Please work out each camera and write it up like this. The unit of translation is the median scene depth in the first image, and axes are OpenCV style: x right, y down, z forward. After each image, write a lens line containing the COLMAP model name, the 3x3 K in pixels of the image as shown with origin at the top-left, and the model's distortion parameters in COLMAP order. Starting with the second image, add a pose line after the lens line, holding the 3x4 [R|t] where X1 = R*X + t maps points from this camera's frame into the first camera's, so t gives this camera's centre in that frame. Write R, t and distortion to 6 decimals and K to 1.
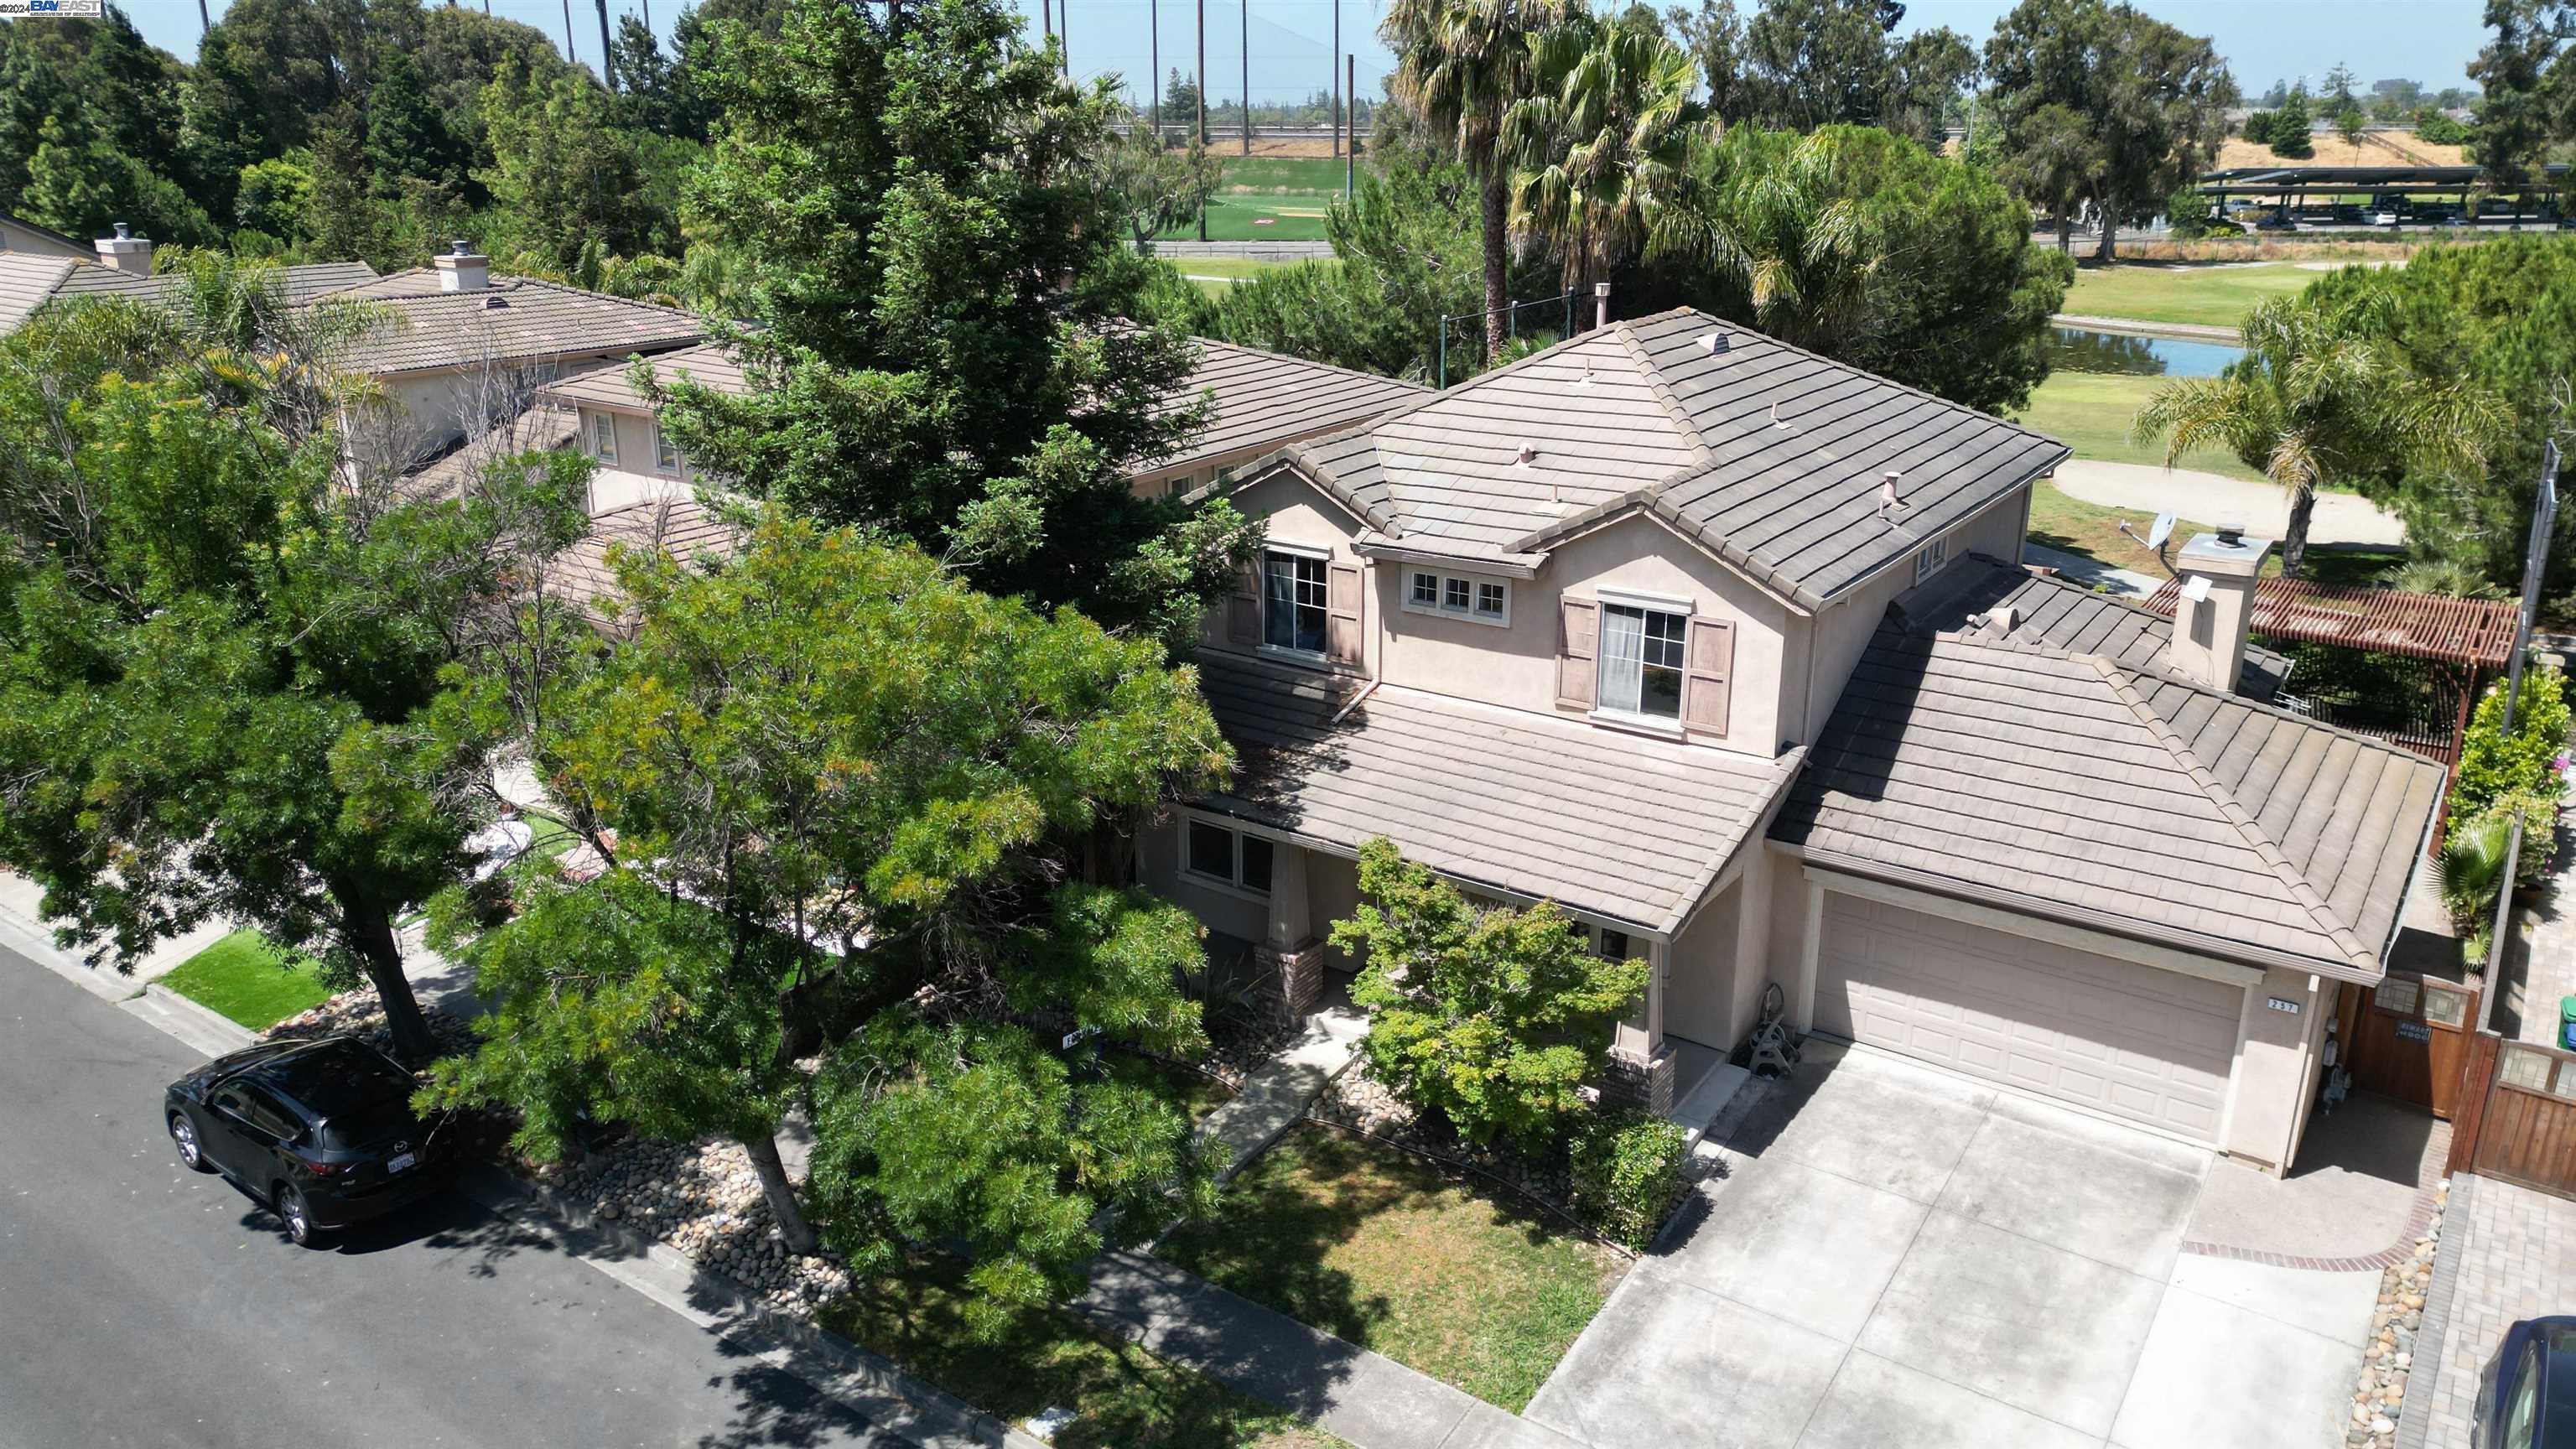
lens RADIAL K [[1813.2, 0, 1288.0], [0, 1813.2, 724.5], [0, 0, 1]] dist [0.085225, -0.084059]
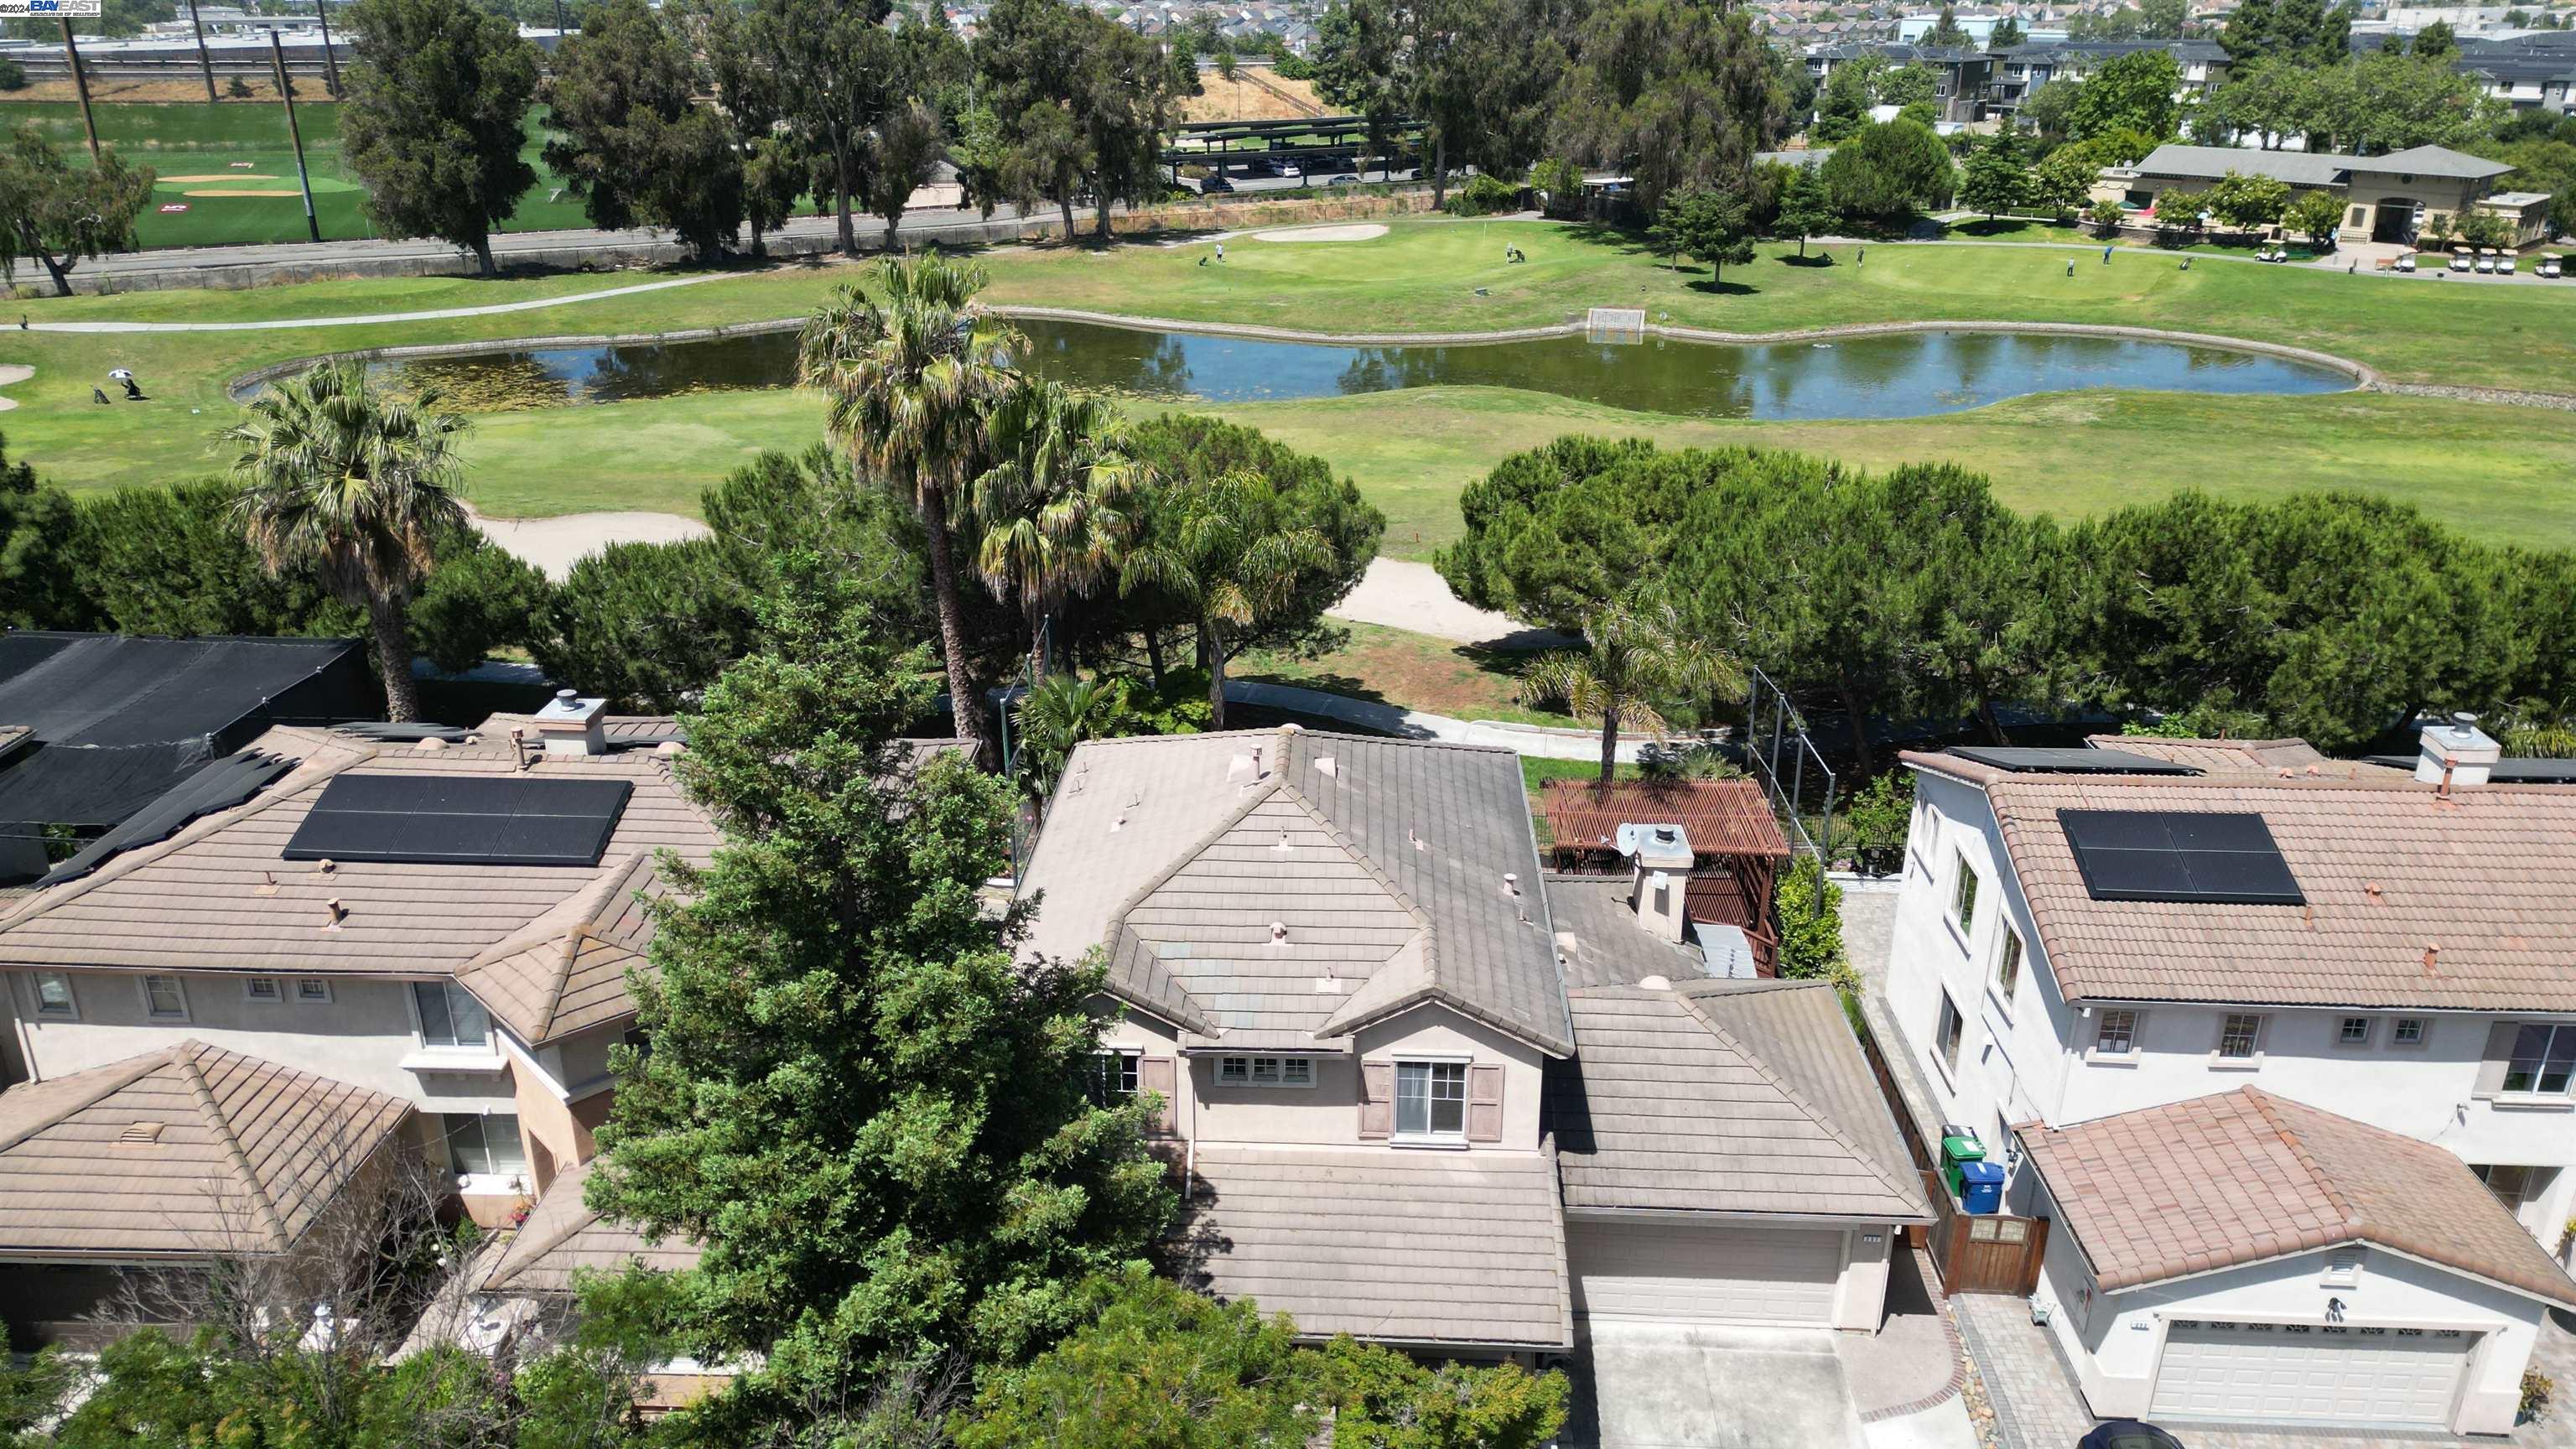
lens RADIAL K [[1813.2, 0, 1288.0], [0, 1813.2, 724.5], [0, 0, 1]] dist [0.085225, -0.084059]
pose [[0.843736, -0.200488, 0.497910, -0.485770], [0.166515, 0.979625, 0.112286, -0.458924], [-0.510277, -0.011830, 0.859929, -0.066049]]
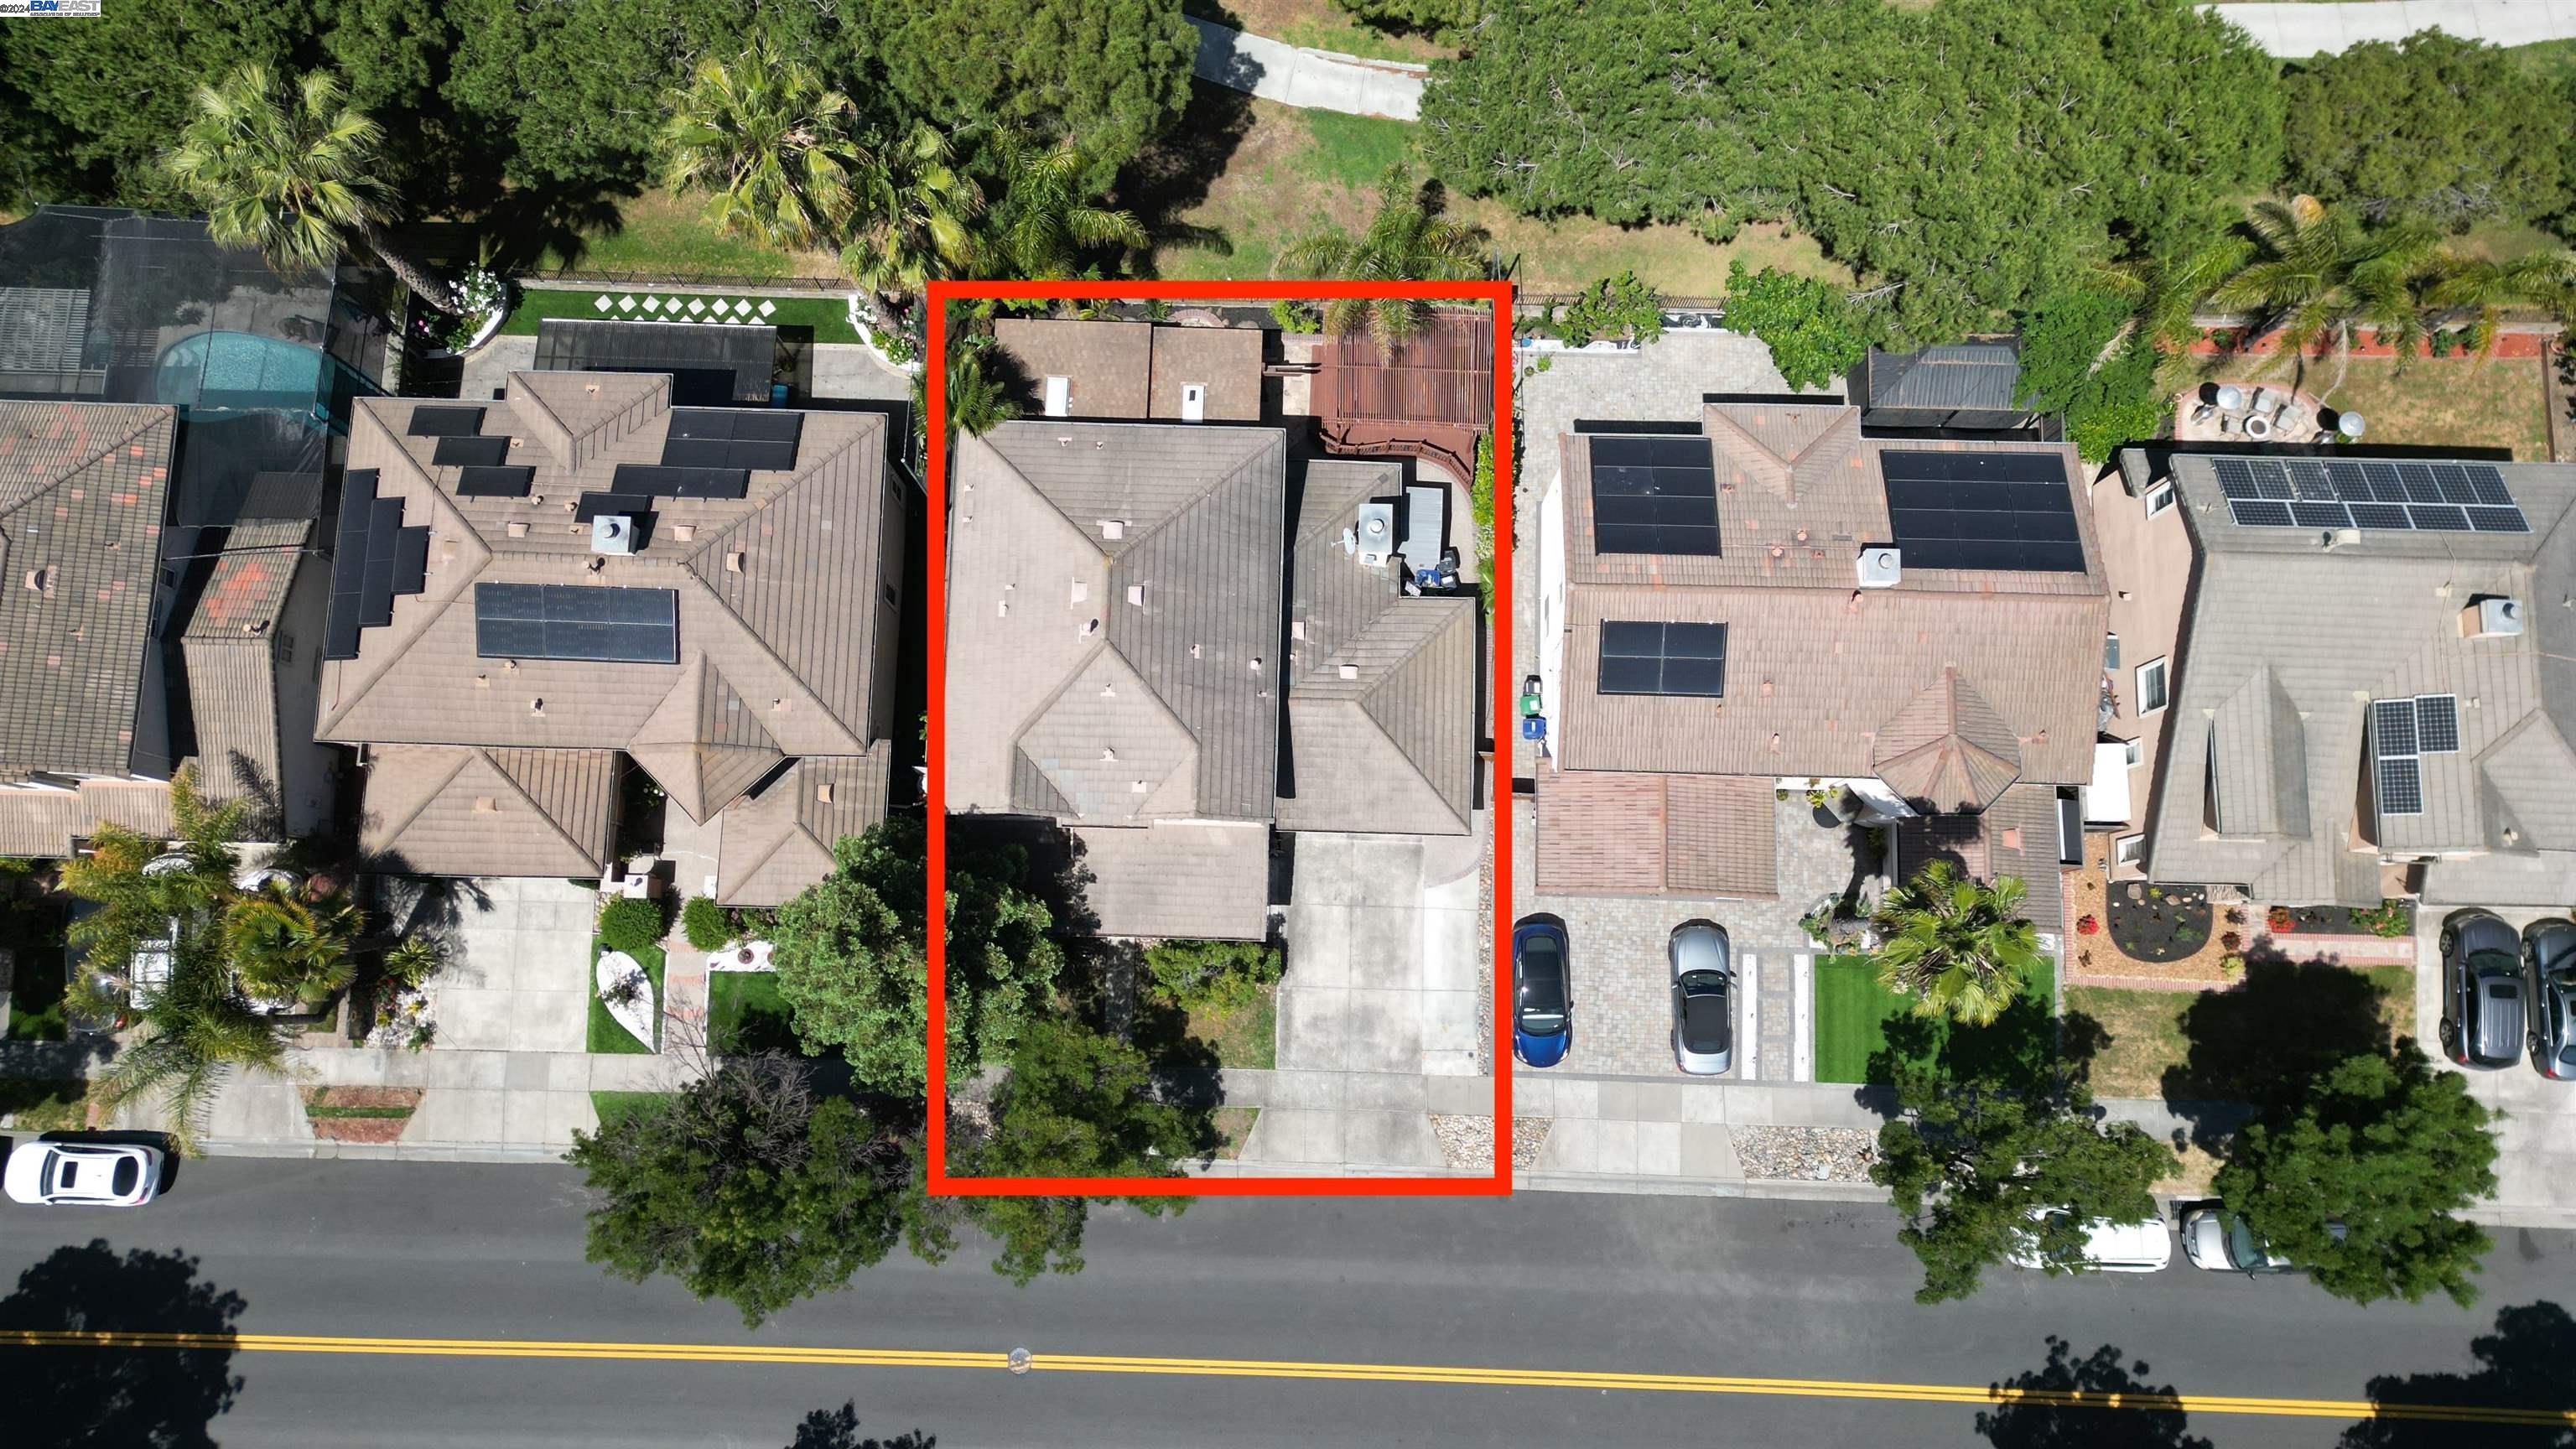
lens RADIAL K [[1818.8, 0, 1288.0], [0, 1818.8, 724.5], [0, 0, 1]] dist [0.071846, -0.057198]
pose [[0.835670, -0.541962, 0.089074, 0.143030], [0.171822, 0.412008, 0.894833, -2.172936], [-0.521664, -0.732480, 0.437423, -0.009562]]
